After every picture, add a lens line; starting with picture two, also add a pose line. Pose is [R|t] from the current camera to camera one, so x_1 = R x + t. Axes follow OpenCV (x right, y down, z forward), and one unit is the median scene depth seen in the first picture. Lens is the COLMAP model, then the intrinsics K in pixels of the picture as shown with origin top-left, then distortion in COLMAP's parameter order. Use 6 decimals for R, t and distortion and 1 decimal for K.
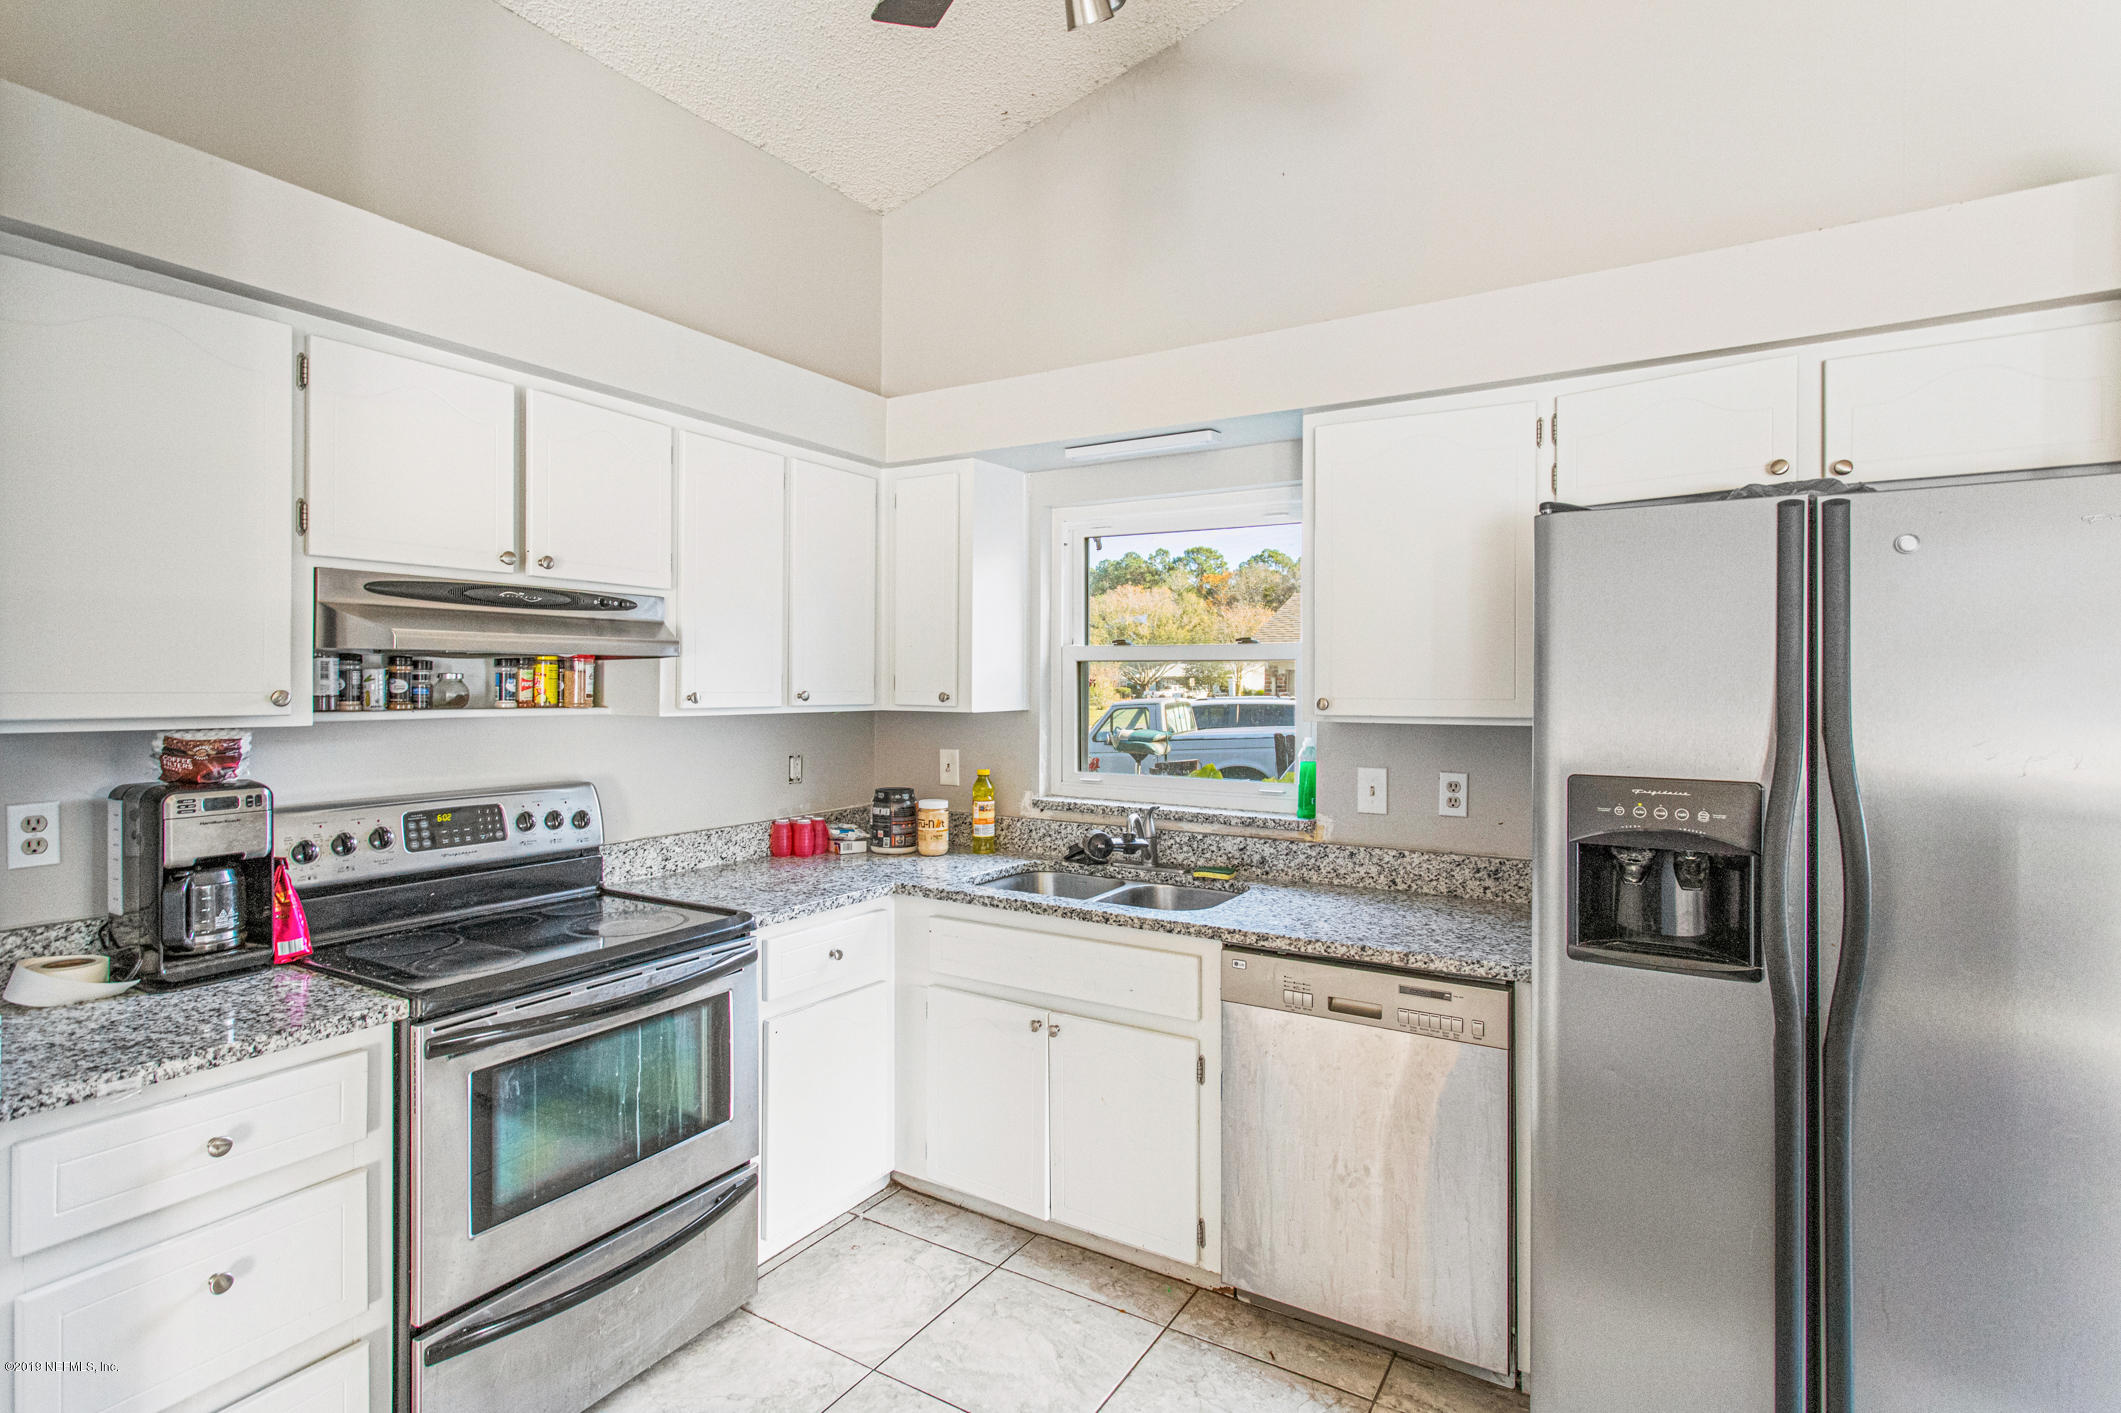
lens RADIAL K [[1034.6, 0, 1069.9], [0, 1034.6, 684.5], [0, 0, 1]] dist [-0.000838, -0.000304]
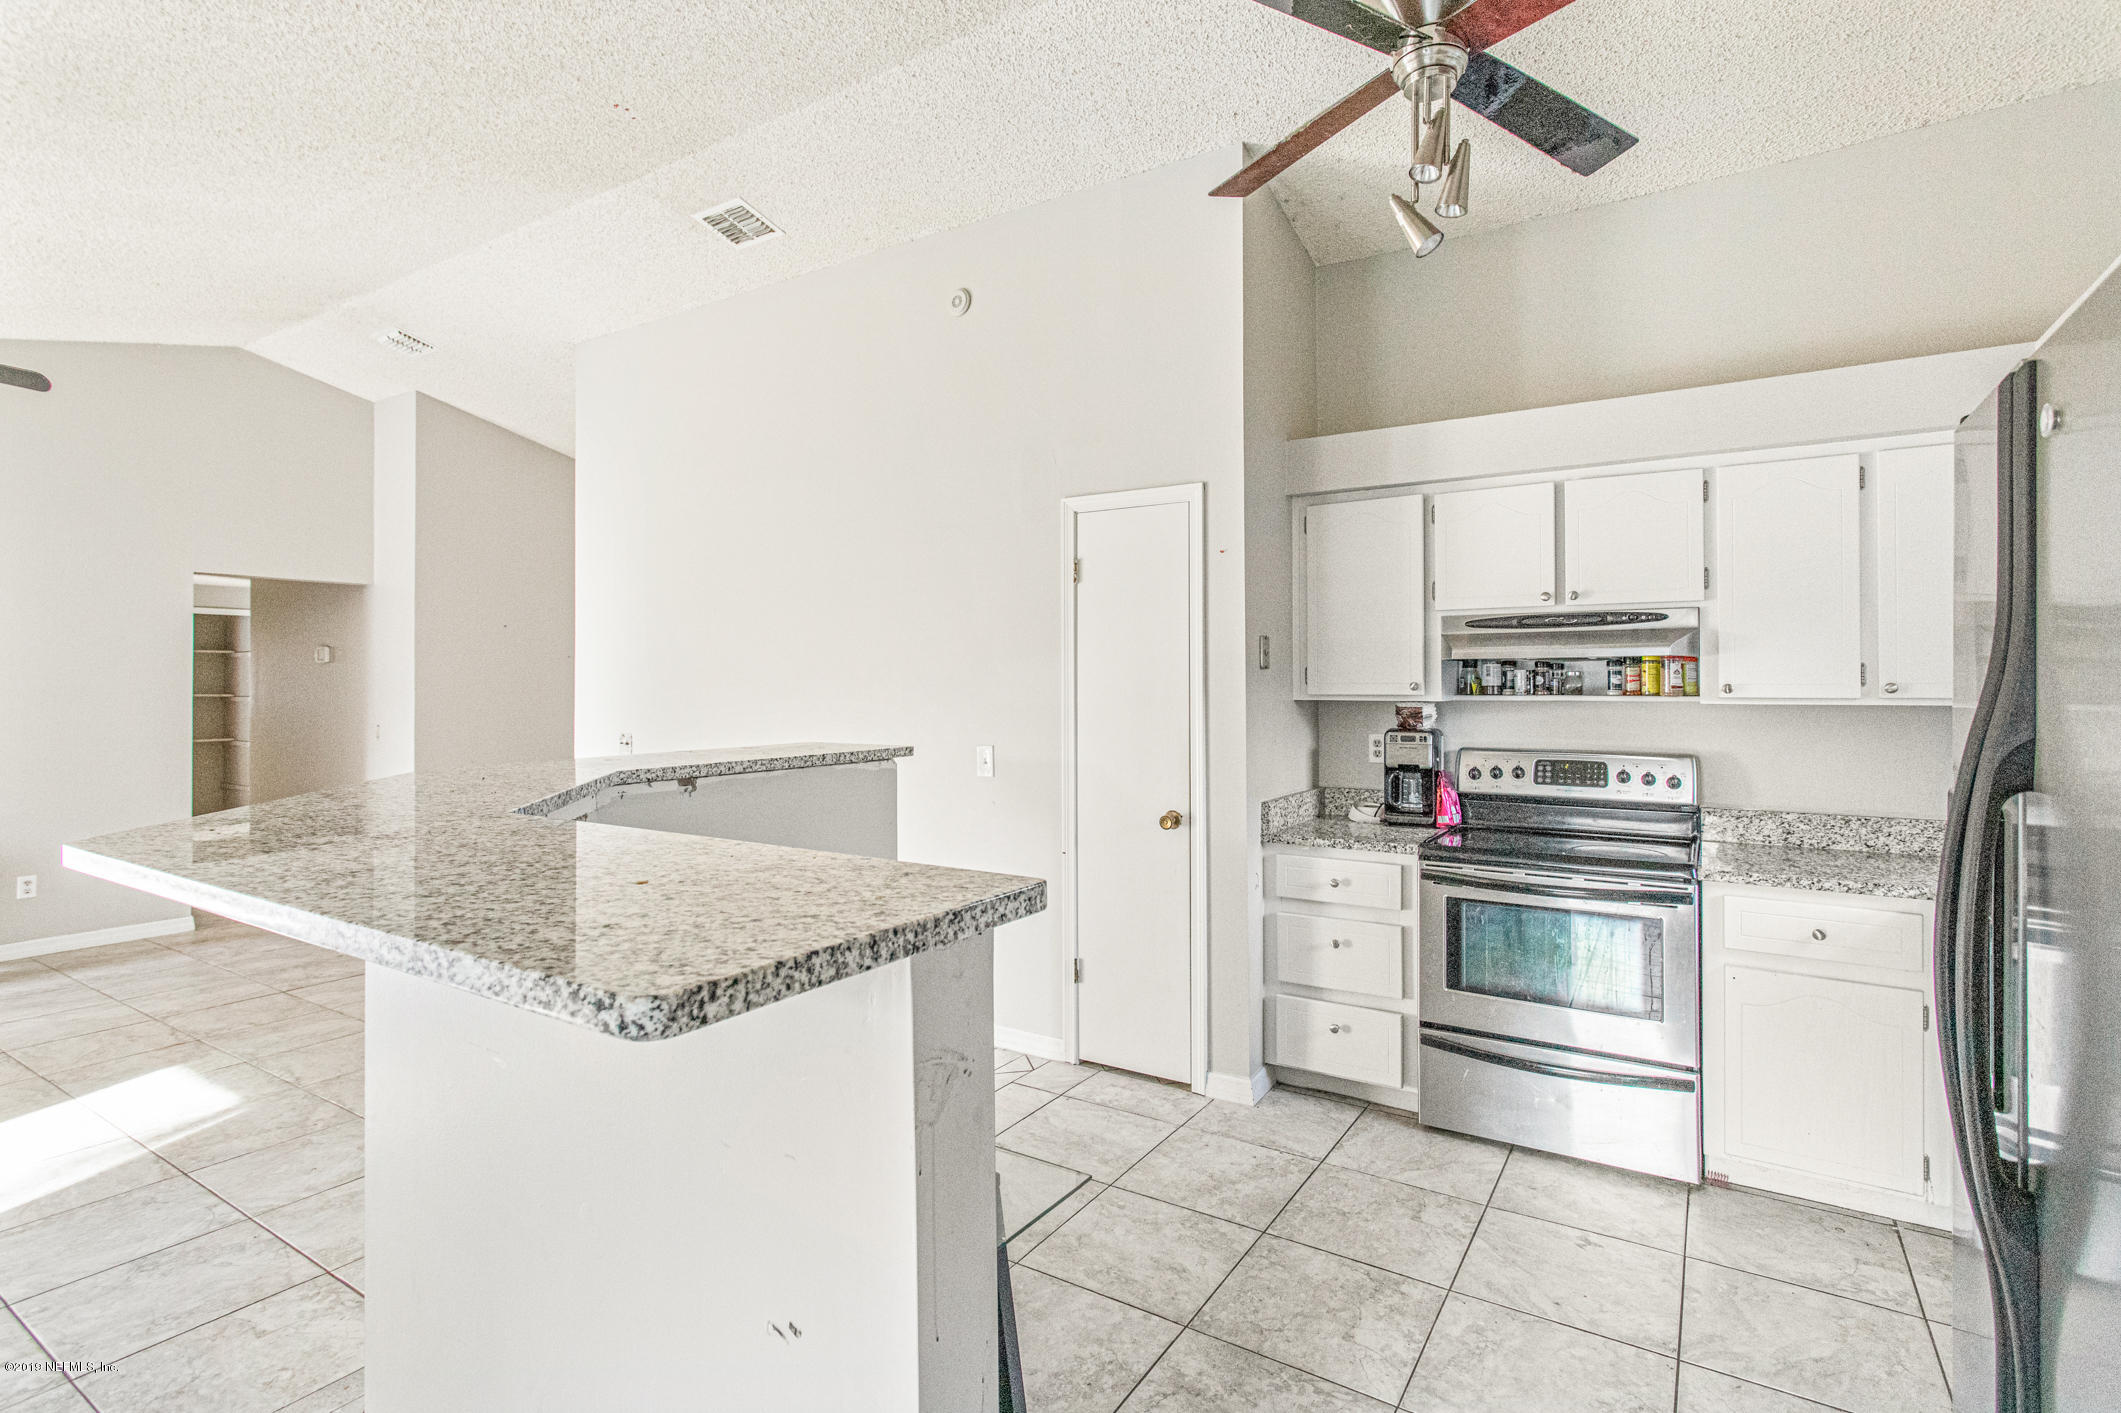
lens RADIAL K [[1034.6, 0, 1069.9], [0, 1034.6, 684.5], [0, 0, 1]] dist [-0.000838, -0.000304]
pose [[-0.022509, -0.003259, -0.999741, 0.920010], [0.002709, 0.999991, -0.003321, 0.010950], [0.999743, -0.002783, -0.022500, 0.297110]]
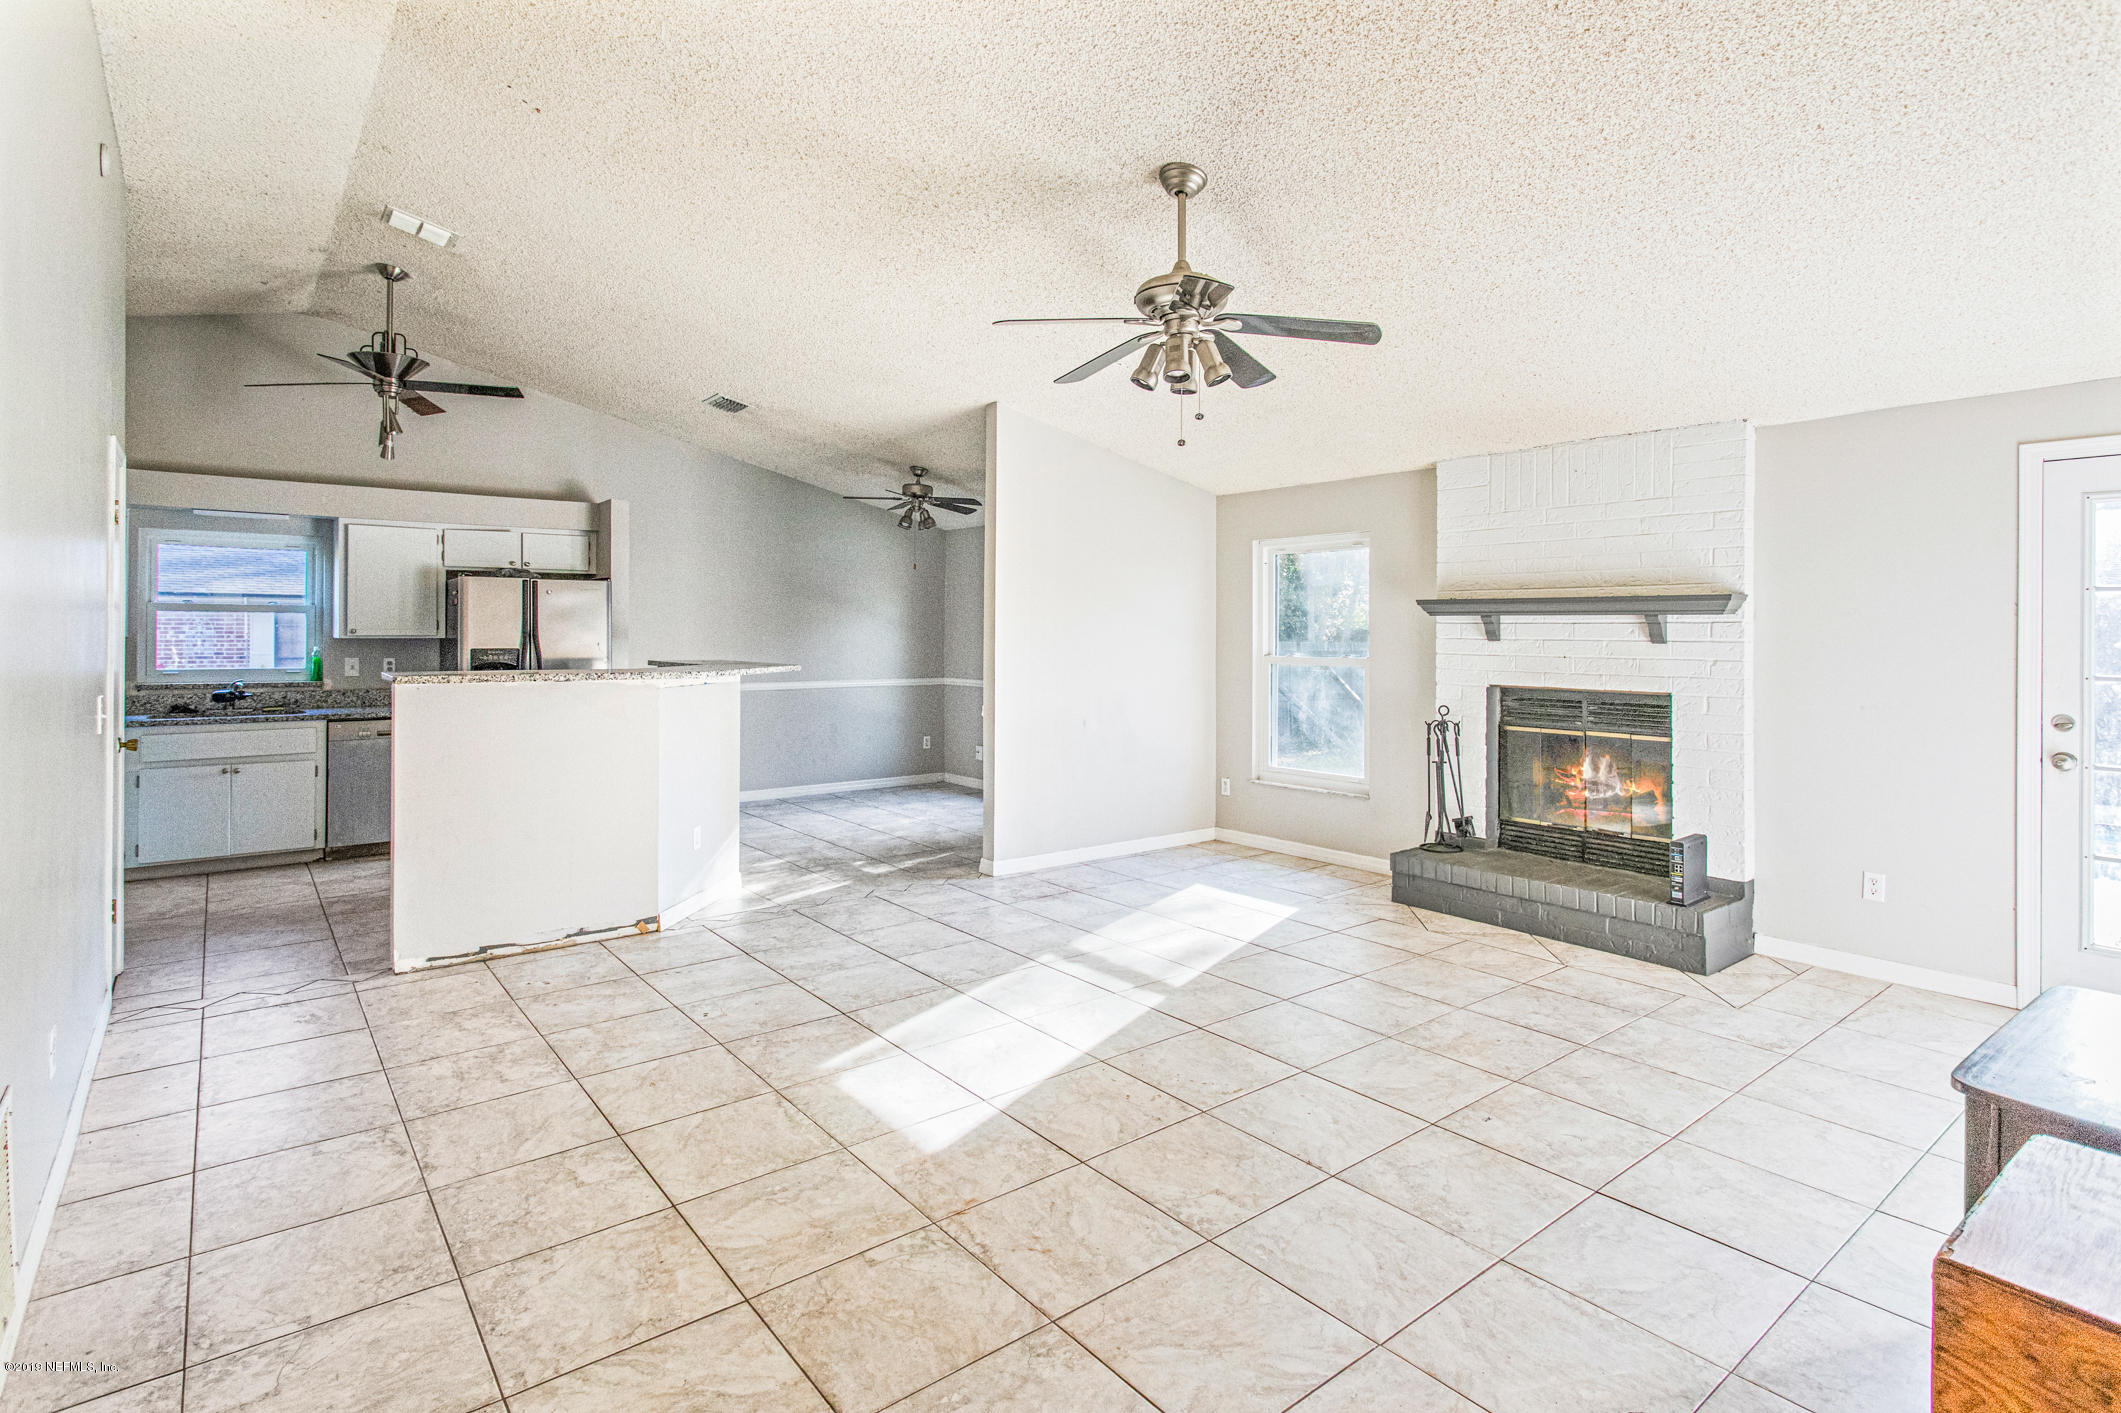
lens RADIAL K [[1050.9, 0, 1066.3], [0, 1050.9, 629.7], [0, 0, 1]] dist [0.002719, 0.000665]
pose [[0.341108, -0.002853, 0.940020, -1.723324], [-0.002286, 0.999990, 0.003864, 0.000590], [-0.940021, -0.003467, 0.341098, -1.685260]]
